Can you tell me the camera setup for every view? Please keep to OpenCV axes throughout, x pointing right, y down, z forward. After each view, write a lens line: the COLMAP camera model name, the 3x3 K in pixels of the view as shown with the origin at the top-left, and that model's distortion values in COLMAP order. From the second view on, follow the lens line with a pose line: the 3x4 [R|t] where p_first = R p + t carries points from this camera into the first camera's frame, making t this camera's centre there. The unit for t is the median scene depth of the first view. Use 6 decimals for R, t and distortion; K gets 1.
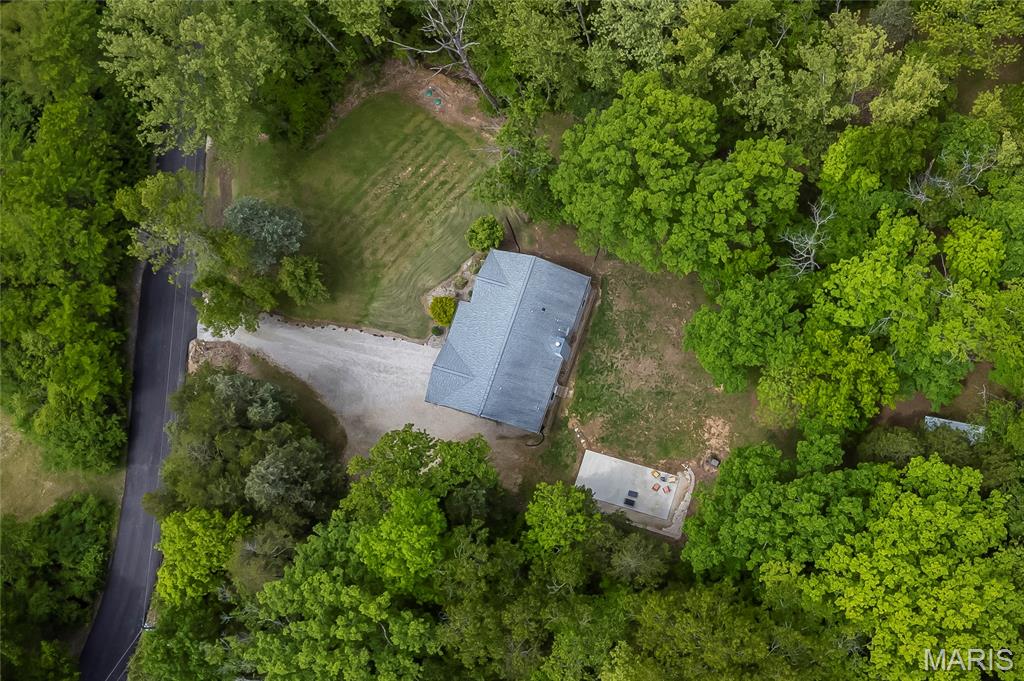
lens RADIAL K [[692.4, 0, 514.7], [0, 692.4, 340.1], [0, 0, 1]] dist [-0.000332, 0.000970]
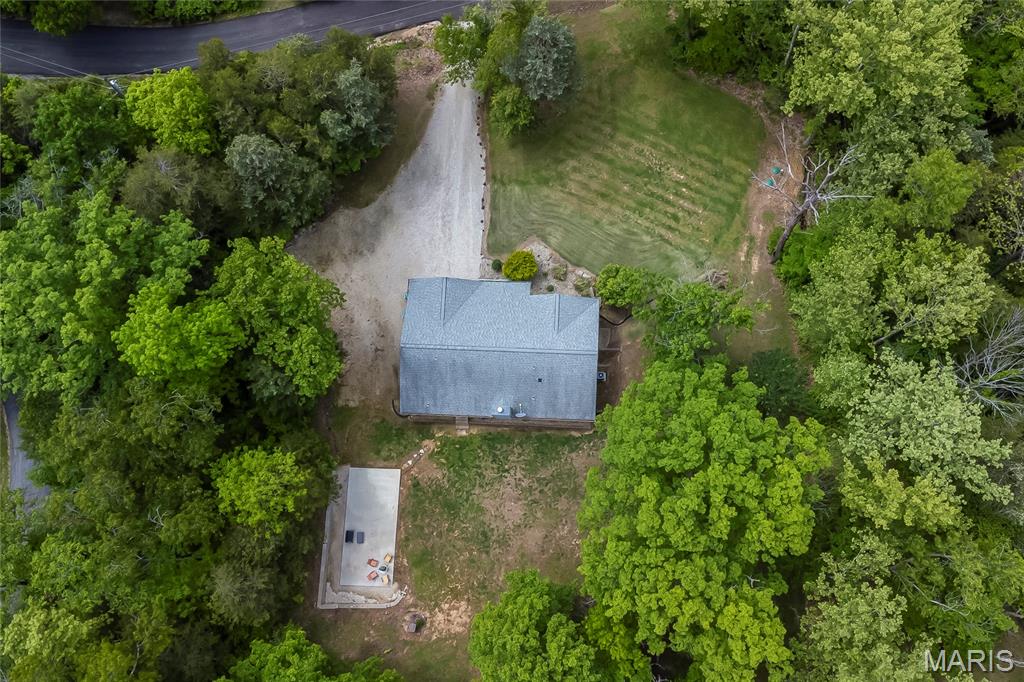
lens RADIAL K [[692.4, 0, 493.0], [0, 692.4, 240.8], [0, 0, 1]] dist [-0.000332, 0.000970]
pose [[0.272047, 0.952703, -0.135452, -0.023661], [-0.948554, 0.289189, 0.128899, -0.151052], [0.161974, 0.093417, 0.982363, 0.109304]]
